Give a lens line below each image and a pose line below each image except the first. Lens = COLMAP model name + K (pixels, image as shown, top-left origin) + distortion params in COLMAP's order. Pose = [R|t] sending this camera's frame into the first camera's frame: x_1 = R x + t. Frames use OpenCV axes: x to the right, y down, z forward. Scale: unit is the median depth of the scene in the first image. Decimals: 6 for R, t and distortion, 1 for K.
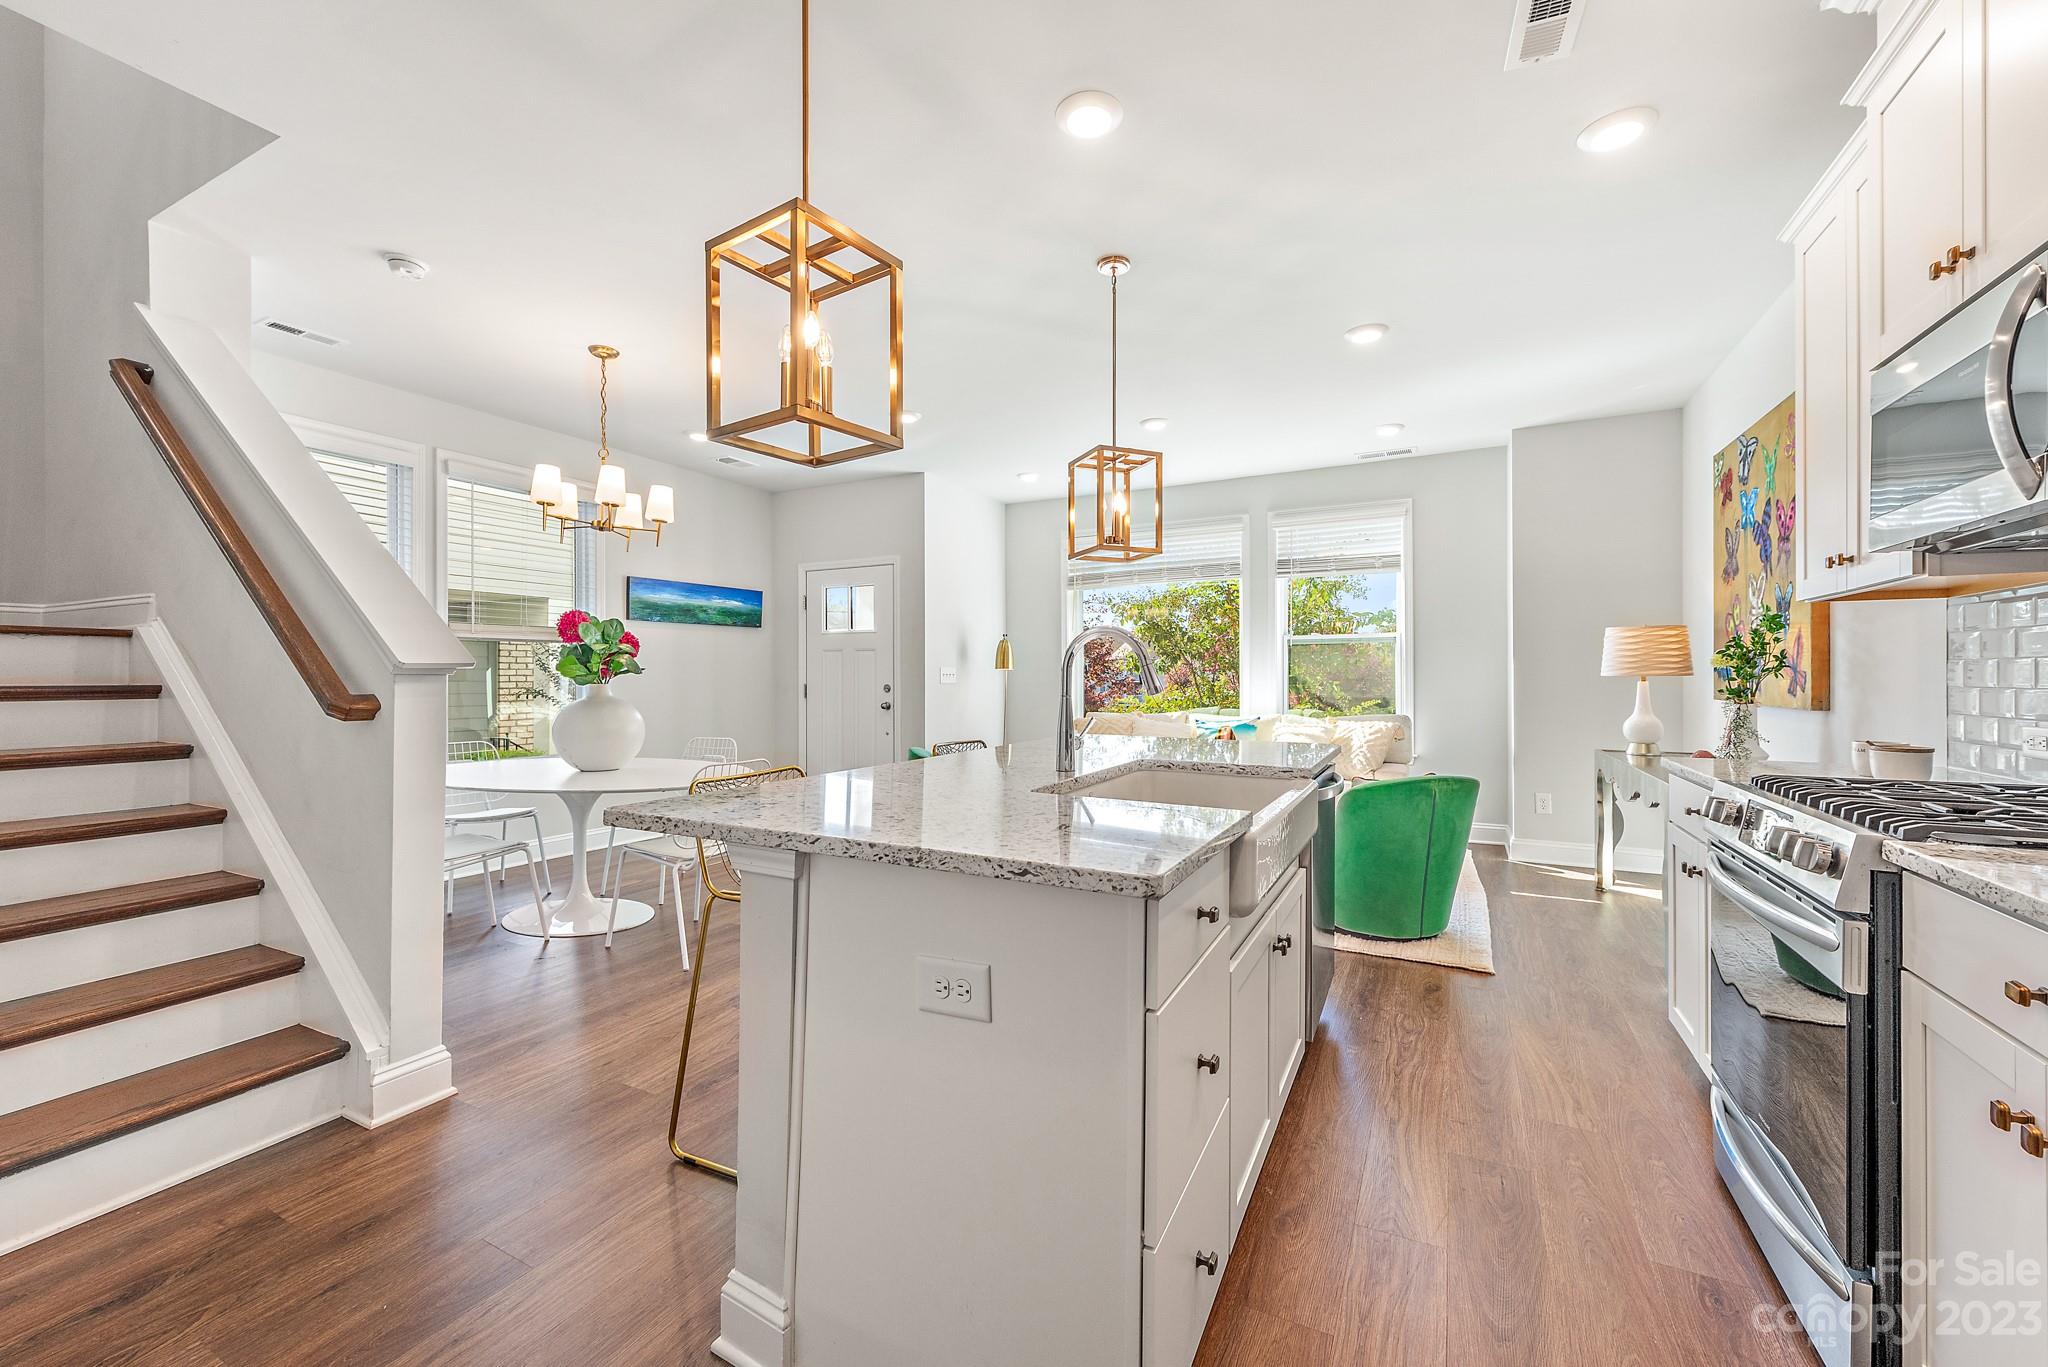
lens RADIAL K [[802.6, 0, 1040.1], [0, 802.6, 692.9], [0, 0, 1]] dist [0.005743, -0.001143]
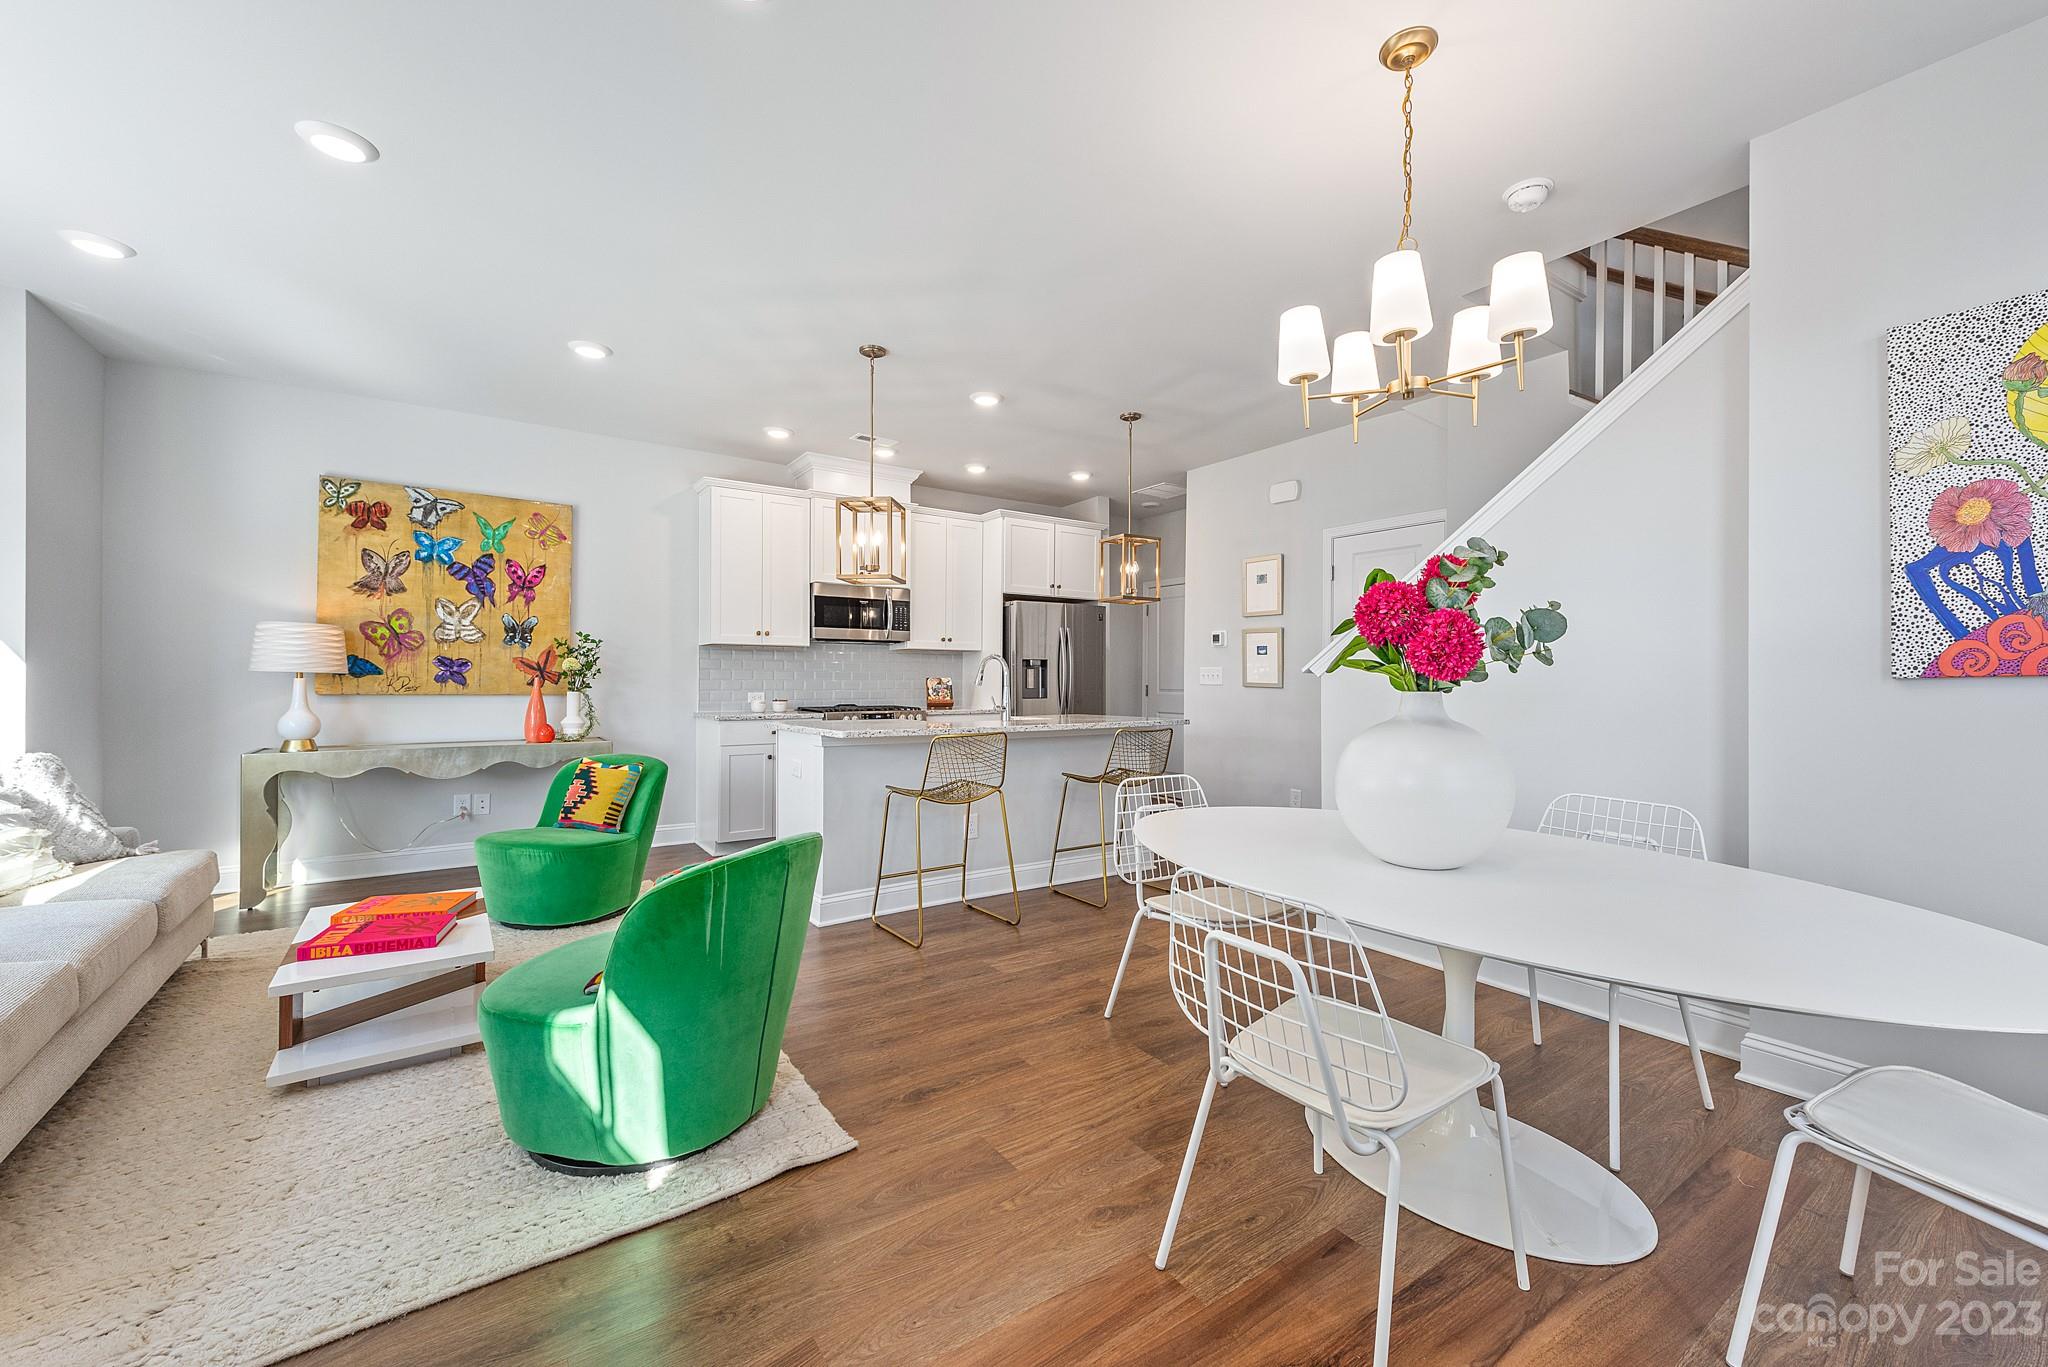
lens RADIAL K [[802.6, 0, 1035.4], [0, 802.6, 673.9], [0, 0, 1]] dist [0.005743, -0.001143]
pose [[-0.883072, -0.000364, 0.469238, -0.432630], [0.004780, 0.999941, 0.009770, -0.021217], [-0.469213, 0.010871, -0.883018, 1.203771]]
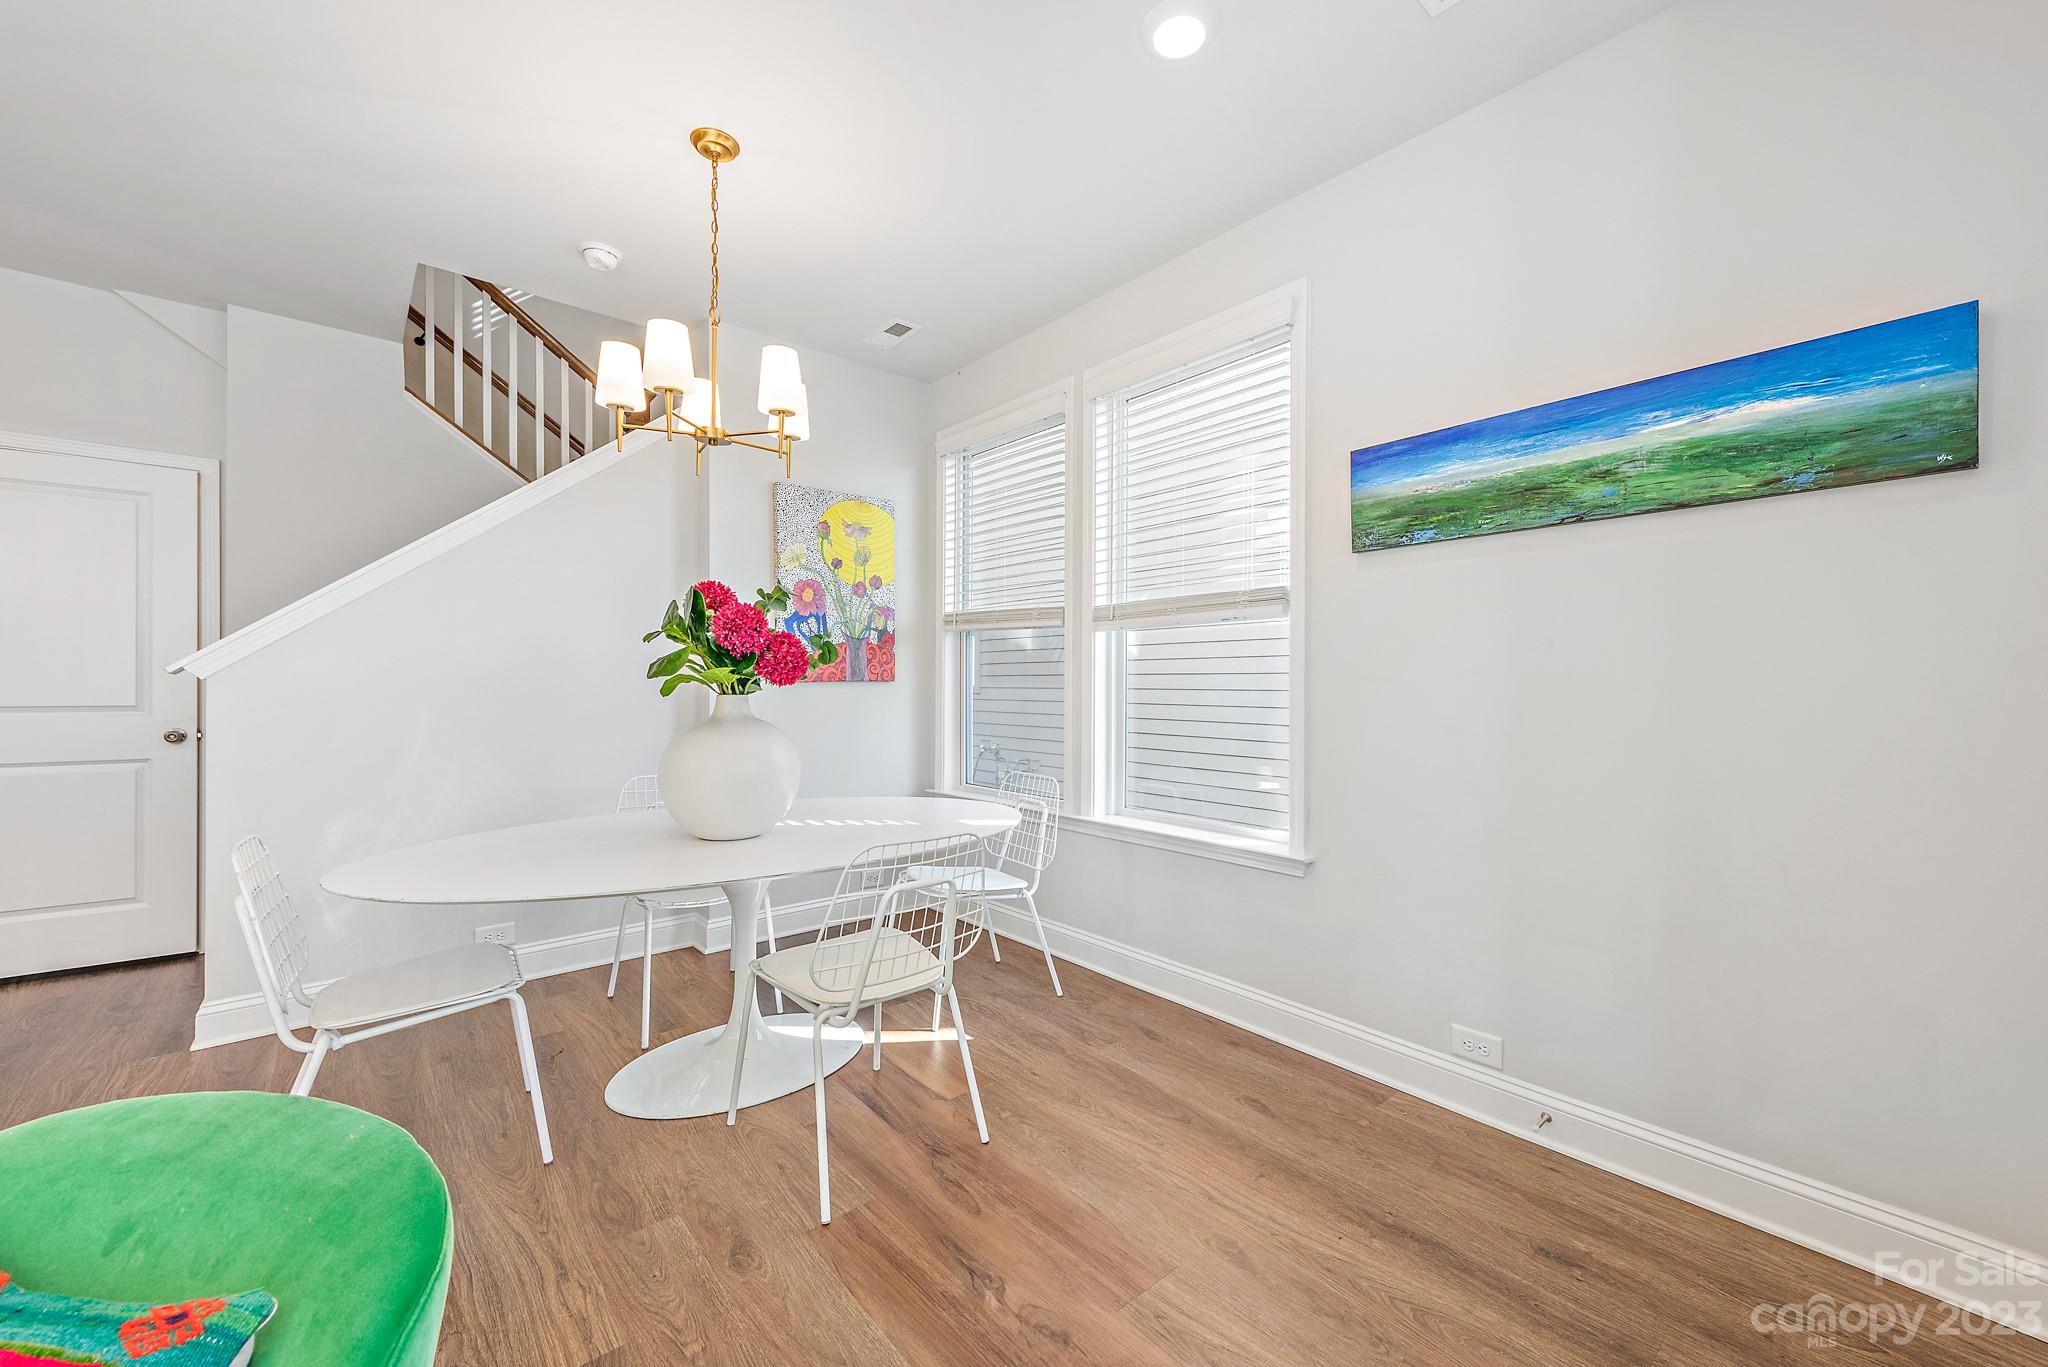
lens RADIAL K [[802.6, 0, 1027.9], [0, 802.6, 692.9], [0, 0, 1]] dist [0.005743, -0.001143]
pose [[-0.379847, 0.007574, -0.925018, -0.050169], [-0.021642, 0.999620, 0.017072, -0.021207], [0.924796, 0.026504, -0.379539, 1.113148]]
